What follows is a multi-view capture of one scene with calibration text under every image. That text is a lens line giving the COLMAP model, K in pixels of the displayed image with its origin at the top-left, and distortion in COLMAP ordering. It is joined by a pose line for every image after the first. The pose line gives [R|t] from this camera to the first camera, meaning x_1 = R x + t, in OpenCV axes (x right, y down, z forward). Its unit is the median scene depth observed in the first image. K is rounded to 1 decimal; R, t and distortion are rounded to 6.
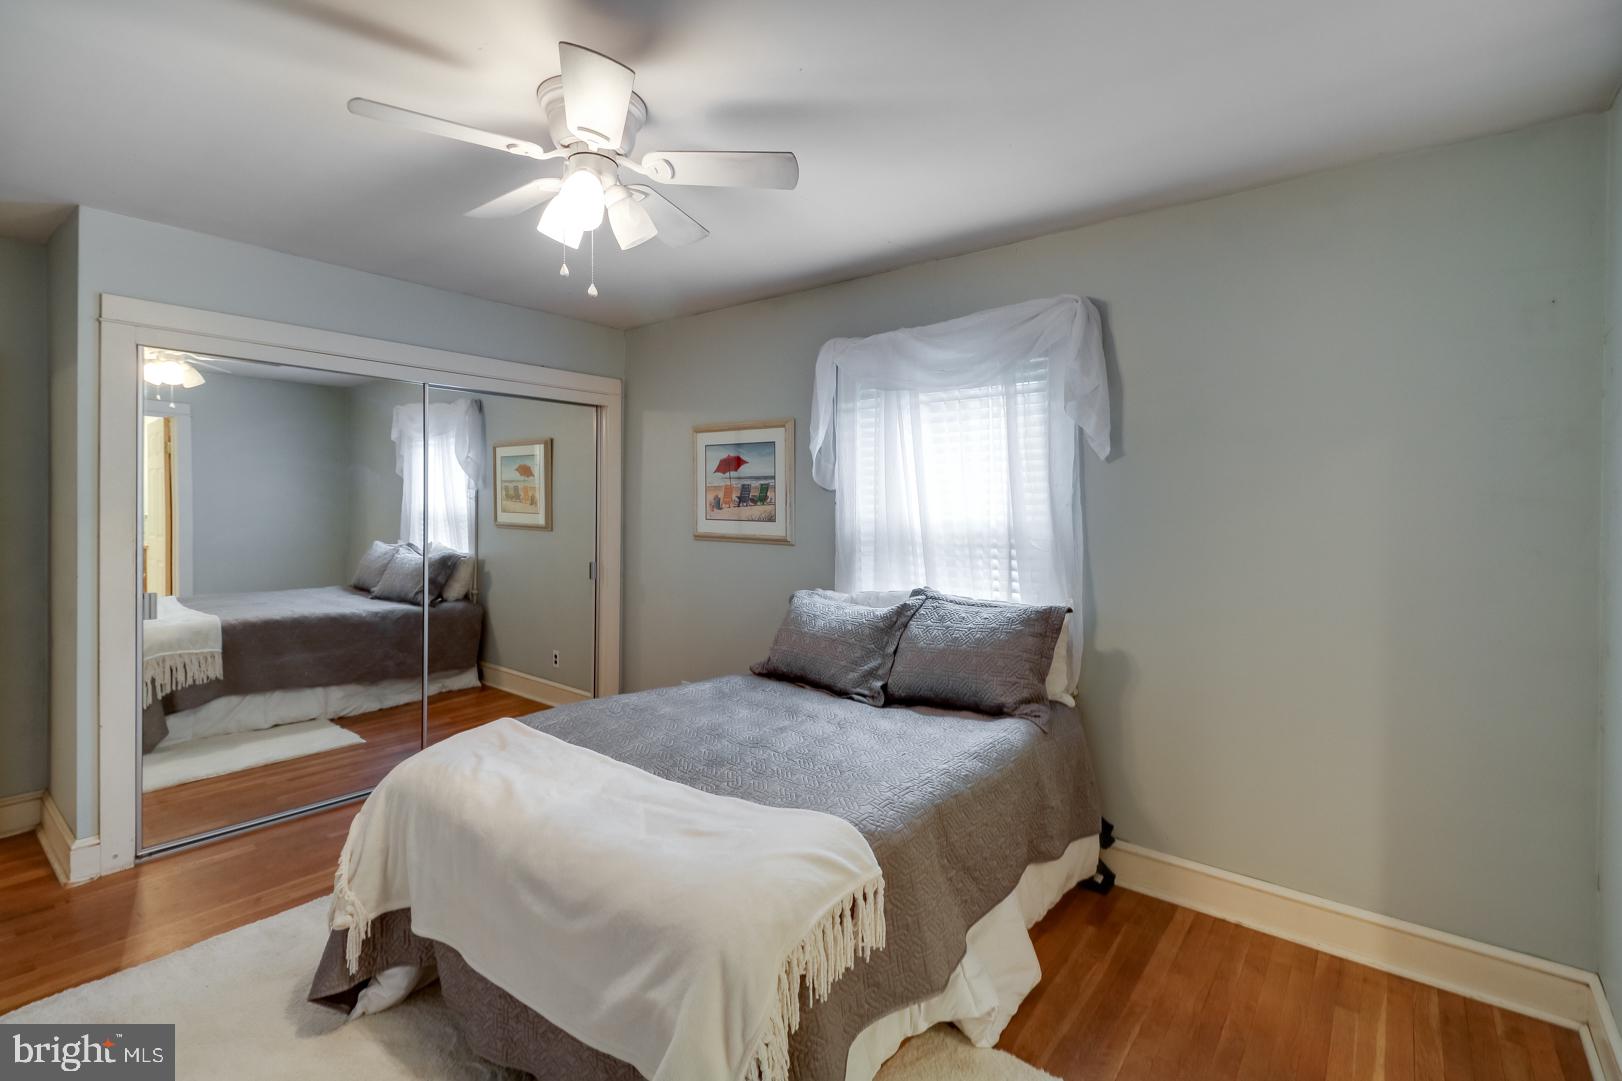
lens RADIAL K [[748.8, 0, 839.1], [0, 748.8, 506.3], [0, 0, 1]] dist [0.046825, 0.000051]
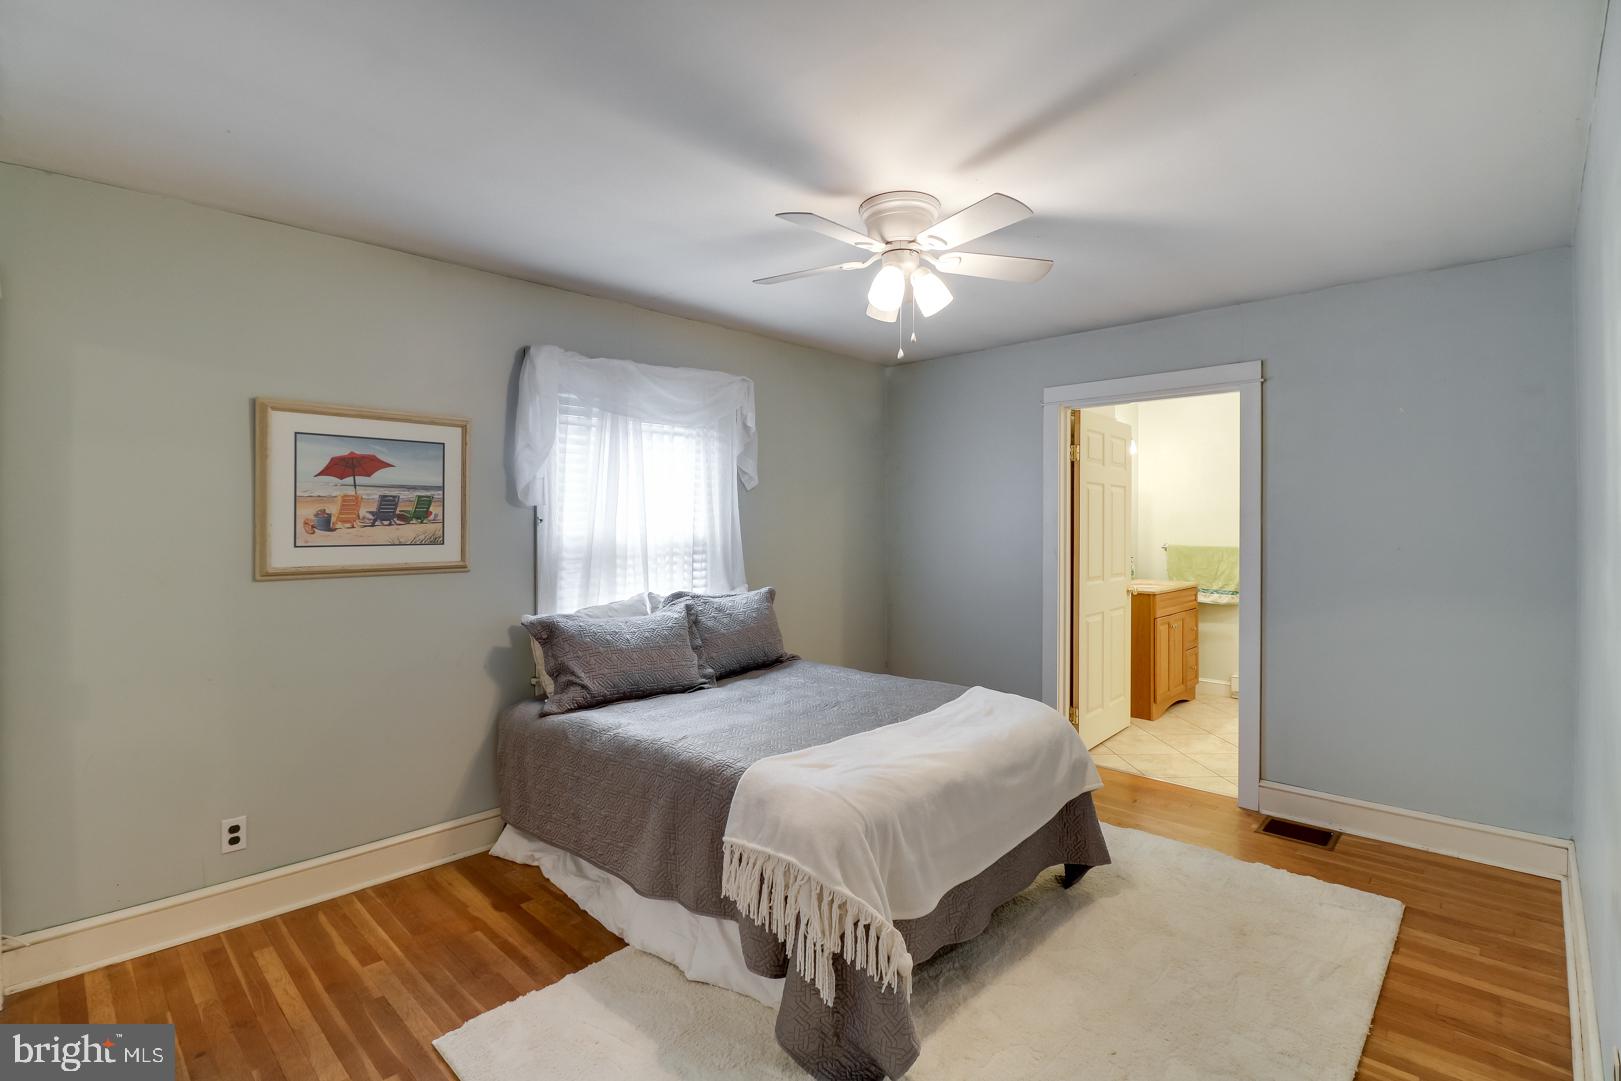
lens RADIAL K [[750.1, 0, 805.9], [0, 750.1, 535.6], [0, 0, 1]] dist [0.017598, -0.011867]
pose [[0.113843, -0.033504, 0.992934, -0.829136], [-0.001496, 0.999424, 0.033895, -0.015982], [-0.993498, -0.005344, 0.113728, 0.525089]]
